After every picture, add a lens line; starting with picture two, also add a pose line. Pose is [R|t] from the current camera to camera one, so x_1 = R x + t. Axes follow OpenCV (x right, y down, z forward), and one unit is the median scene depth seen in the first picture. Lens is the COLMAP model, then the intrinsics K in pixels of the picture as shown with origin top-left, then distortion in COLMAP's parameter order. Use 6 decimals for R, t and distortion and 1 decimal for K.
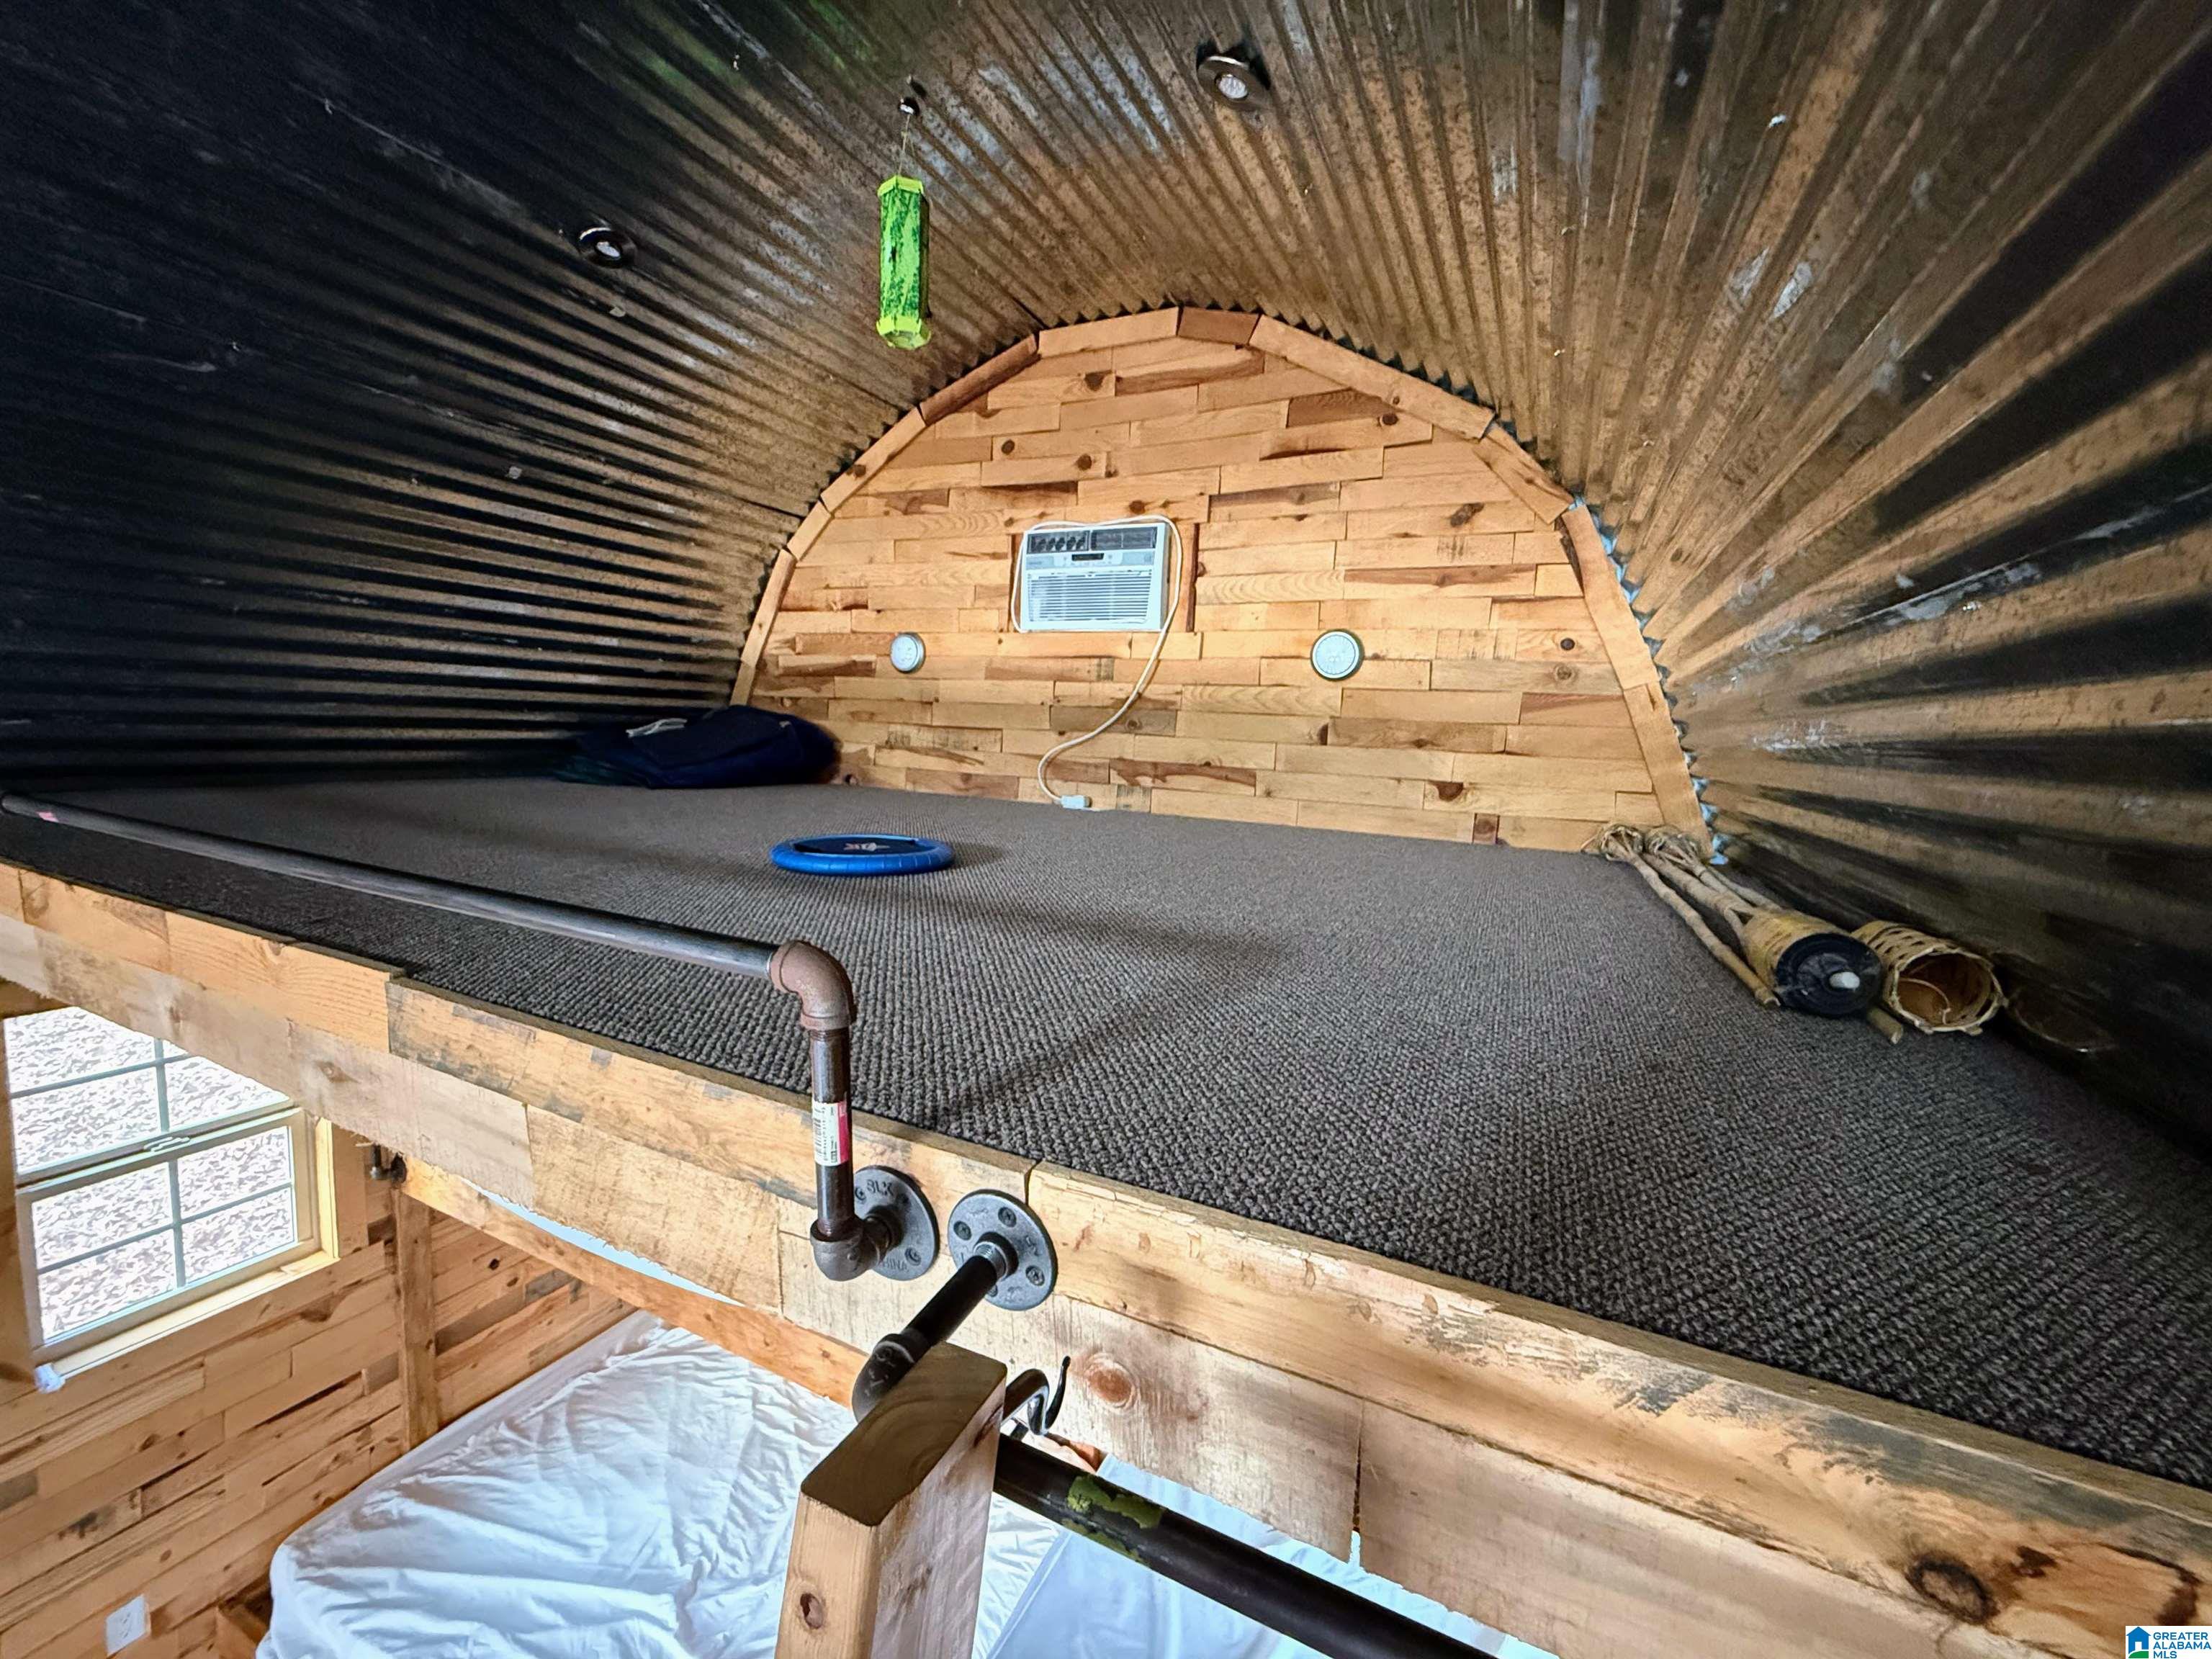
lens RADIAL K [[882.4, 0, 1106.0], [0, 882.4, 829.5], [0, 0, 1]] dist [-0.001178, -0.000136]
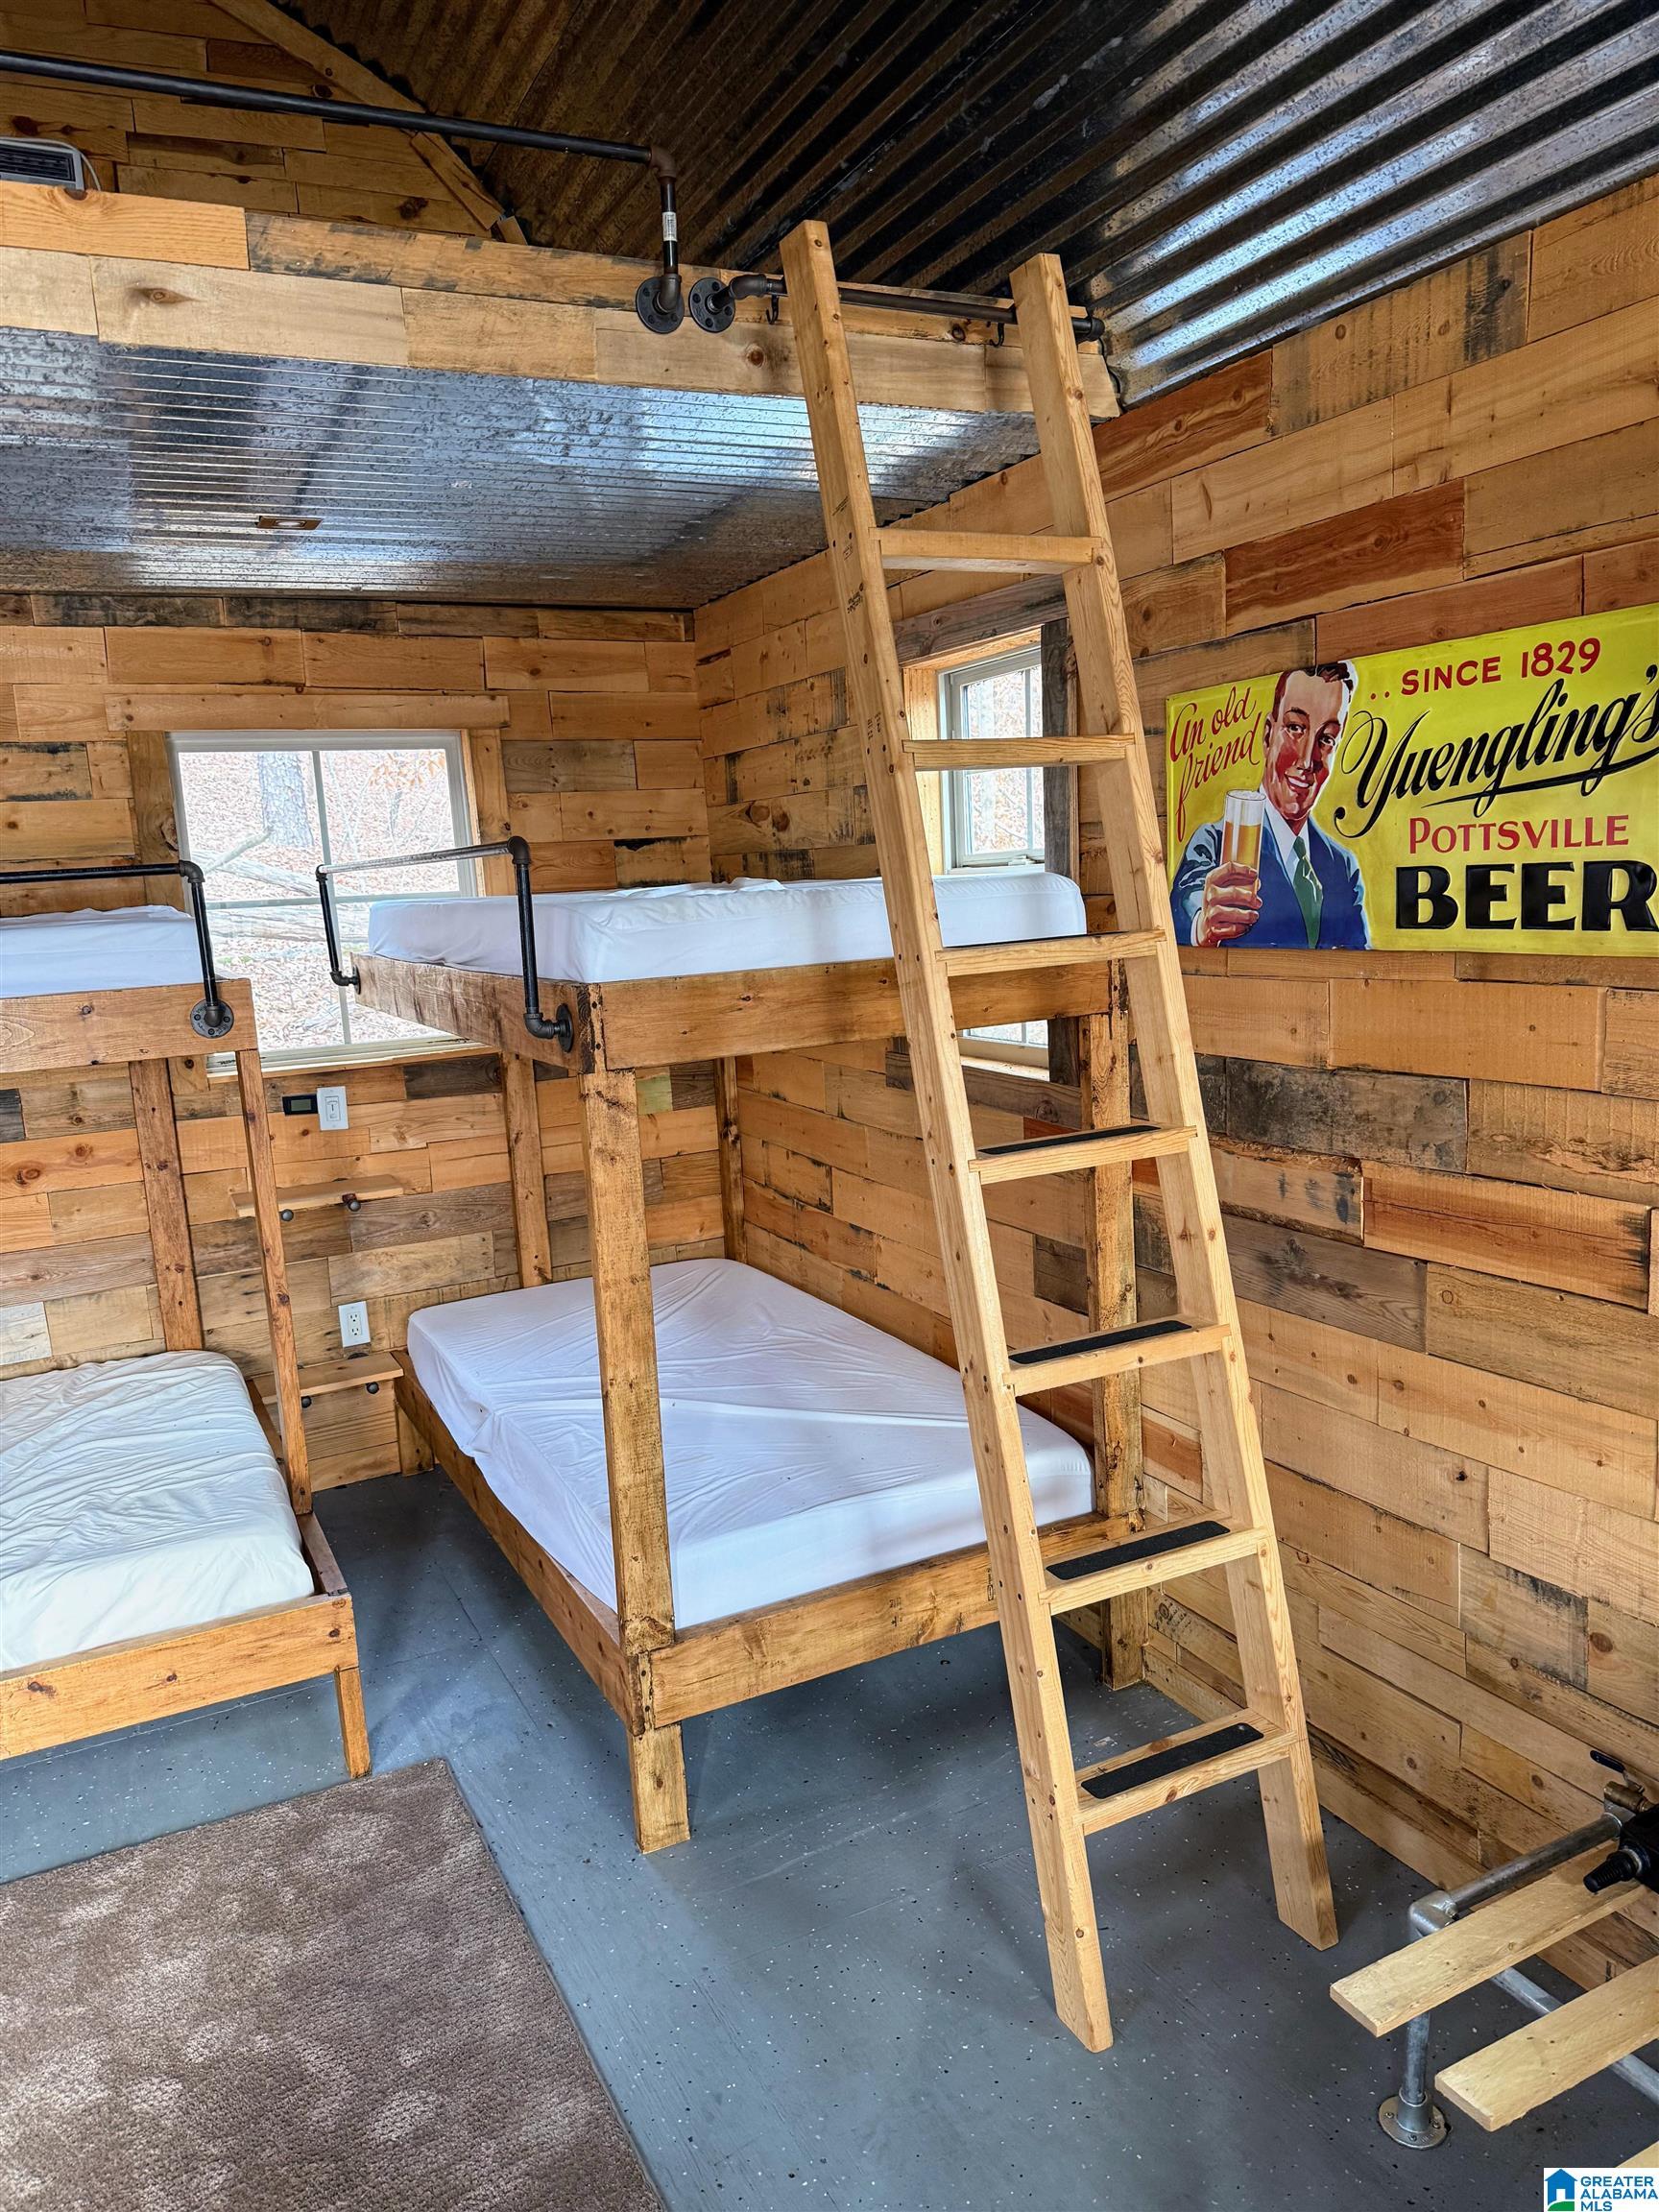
lens RADIAL K [[1552.0, 0, 829.5], [0, 1552.0, 1106.0], [0, 0, 1]] dist [0.000653, -0.002449]
pose [[0.606015, -0.208956, 0.767517, -0.953068], [0.179796, 0.975893, 0.123723, 0.557188], [-0.774867, 0.063018, 0.628975, -0.479613]]
